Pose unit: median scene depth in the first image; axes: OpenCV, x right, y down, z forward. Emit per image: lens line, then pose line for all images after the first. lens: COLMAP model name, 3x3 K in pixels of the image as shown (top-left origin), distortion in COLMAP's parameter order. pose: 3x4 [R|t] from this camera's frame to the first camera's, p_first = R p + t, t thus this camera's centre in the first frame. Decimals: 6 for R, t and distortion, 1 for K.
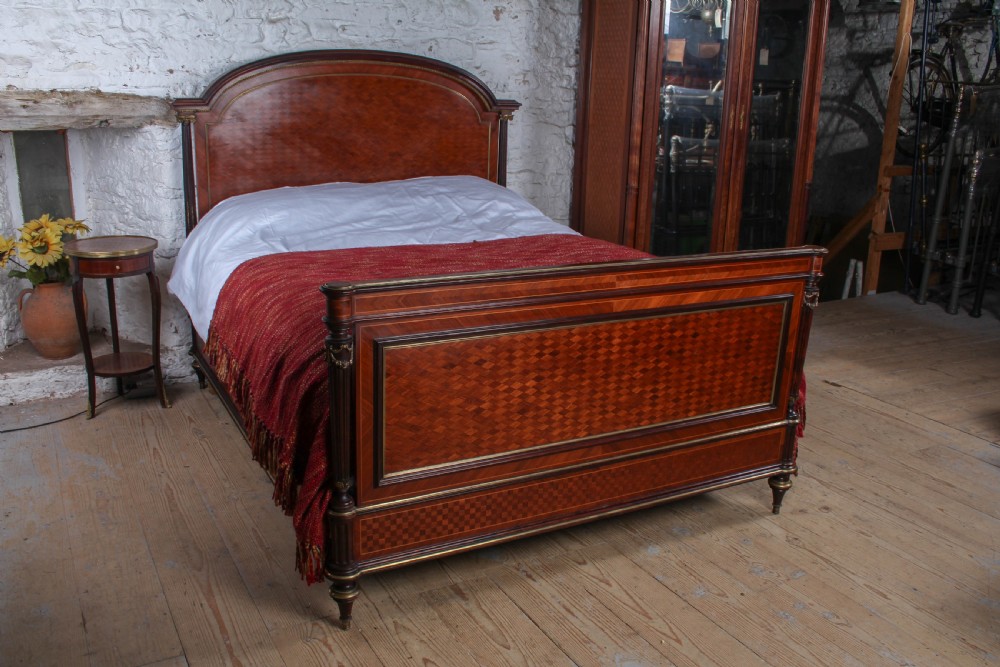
lens RADIAL K [[881.2, 0, 500.0], [0, 881.2, 333.5], [0, 0, 1]] dist [-0.171282, 0.151274]
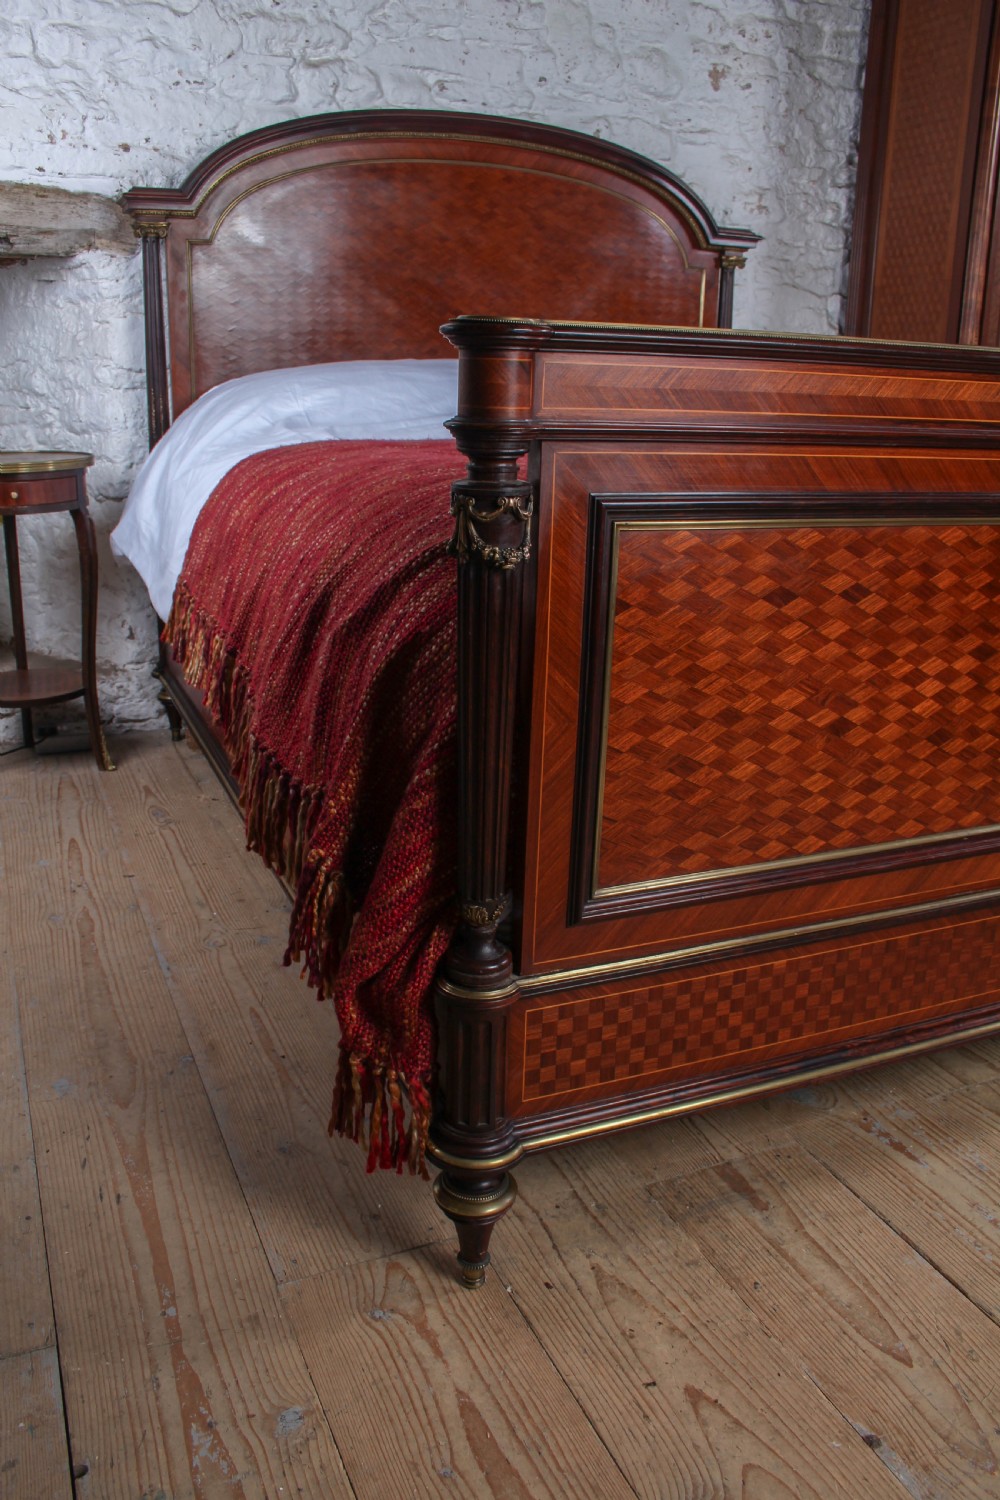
lens RADIAL K [[1205.0, 0, 488.8], [0, 1205.0, 751.4], [0, 0, 1]] dist [-0.164269, 0.126209]
pose [[0.994315, 0.019567, -0.104663, -0.077373], [-0.017388, 0.999613, 0.021695, 0.057690], [0.105047, -0.019752, 0.994271, 0.306487]]
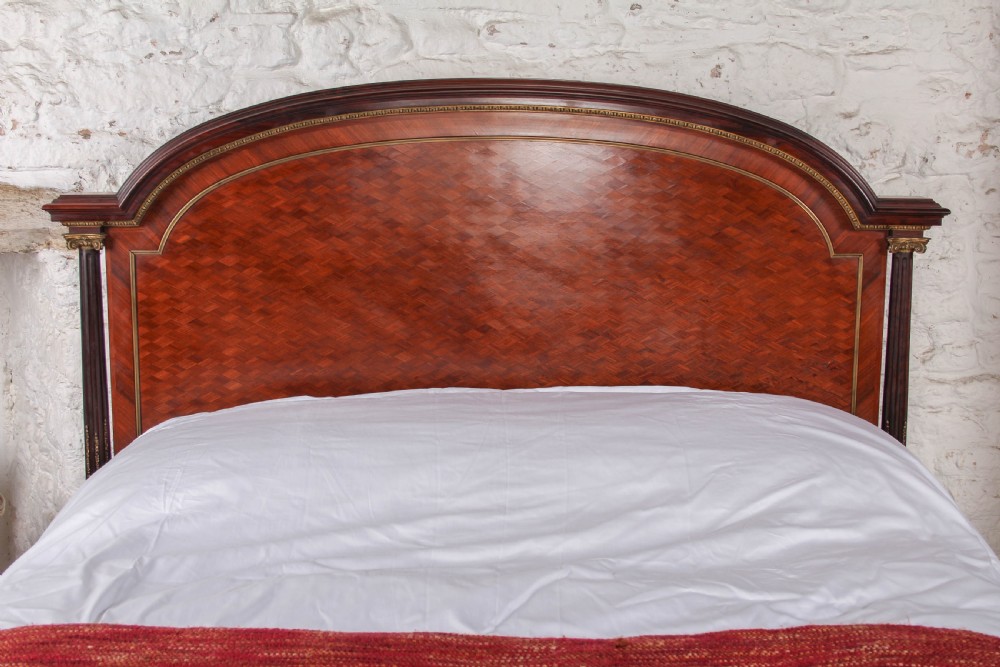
lens RADIAL K [[1423.7, 0, 497.9], [0, 1423.7, 336.9], [0, 0, 1]] dist [-0.045461, 0.057612]
pose [[0.884799, 0.049282, -0.463359, 0.170845], [-0.110784, 0.988127, -0.106451, -0.152365], [0.452611, 0.145521, 0.879754, 0.475115]]
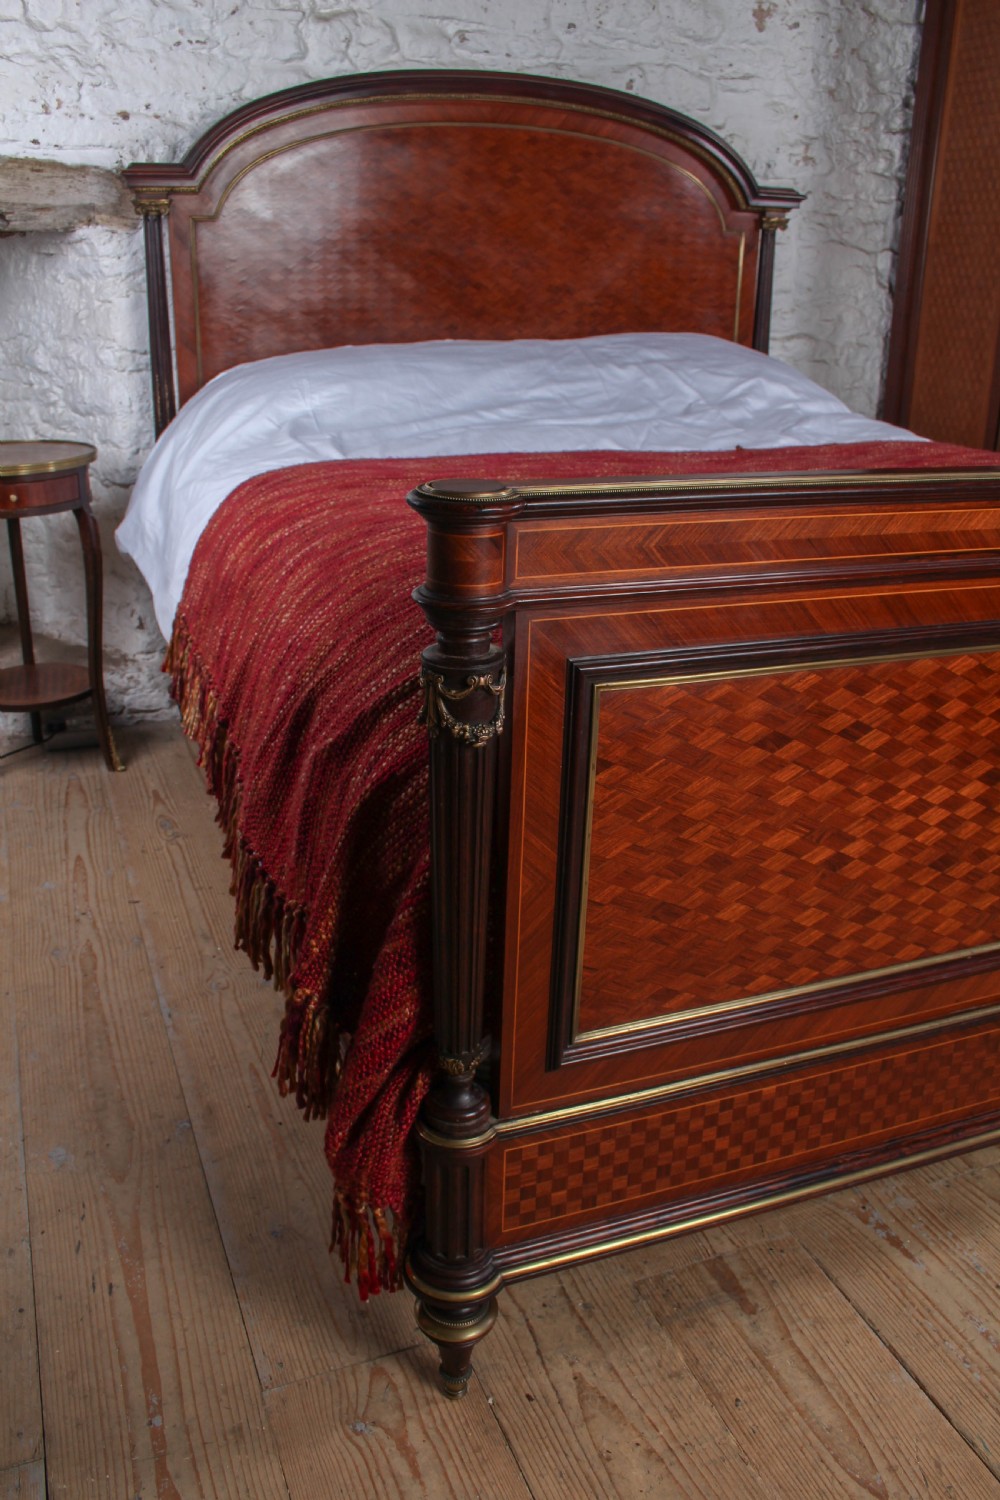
lens RADIAL K [[1243.5, 0, 489.1], [0, 1243.5, 750.2], [0, 0, 1]] dist [-0.157619, 0.122990]
pose [[0.990000, 0.035795, -0.136452, -0.063325], [-0.023276, 0.995463, 0.092258, -0.001114], [0.139135, -0.088159, 0.986341, 0.311134]]
